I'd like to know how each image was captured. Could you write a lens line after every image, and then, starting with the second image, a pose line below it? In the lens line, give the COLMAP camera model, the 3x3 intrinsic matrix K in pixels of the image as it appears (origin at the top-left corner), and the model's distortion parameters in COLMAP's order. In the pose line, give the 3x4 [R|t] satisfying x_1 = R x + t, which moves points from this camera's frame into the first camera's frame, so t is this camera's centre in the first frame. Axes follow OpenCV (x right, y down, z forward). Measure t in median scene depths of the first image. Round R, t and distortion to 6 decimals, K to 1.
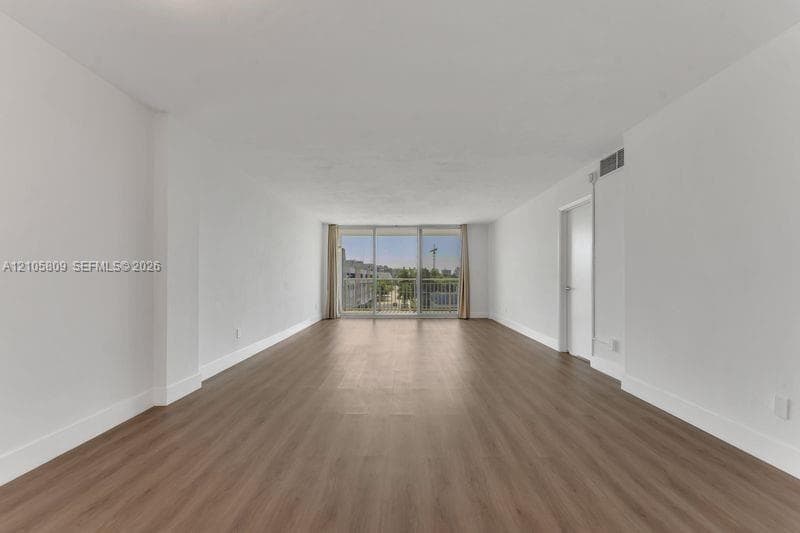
lens RADIAL K [[324.0, 0, 399.4], [0, 324.0, 275.7], [0, 0, 1]] dist [-0.001731, -0.000116]
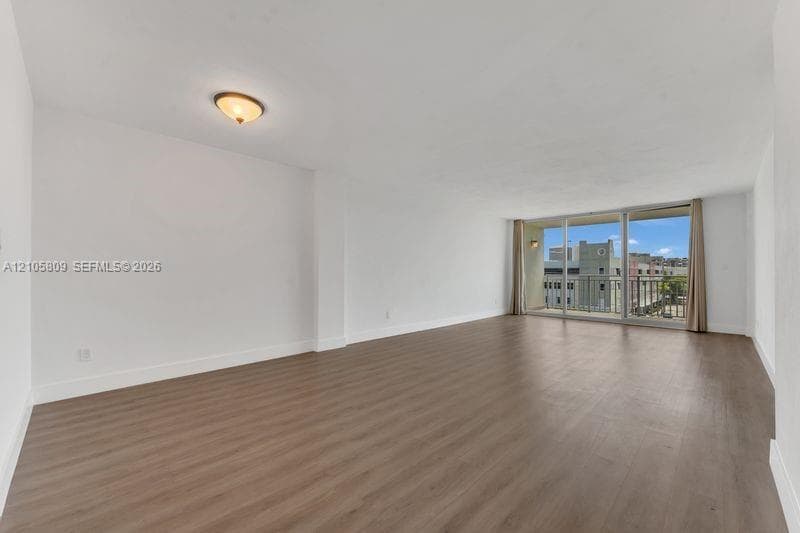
lens RADIAL K [[324.8, 0, 411.2], [0, 324.8, 260.2], [0, 0, 1]] dist [0.016650, 0.000049]
pose [[0.730399, -0.023895, -0.682603, 0.241831], [0.000372, 0.999402, -0.034587, 0.001276], [0.683021, 0.025008, 0.729970, 0.043511]]
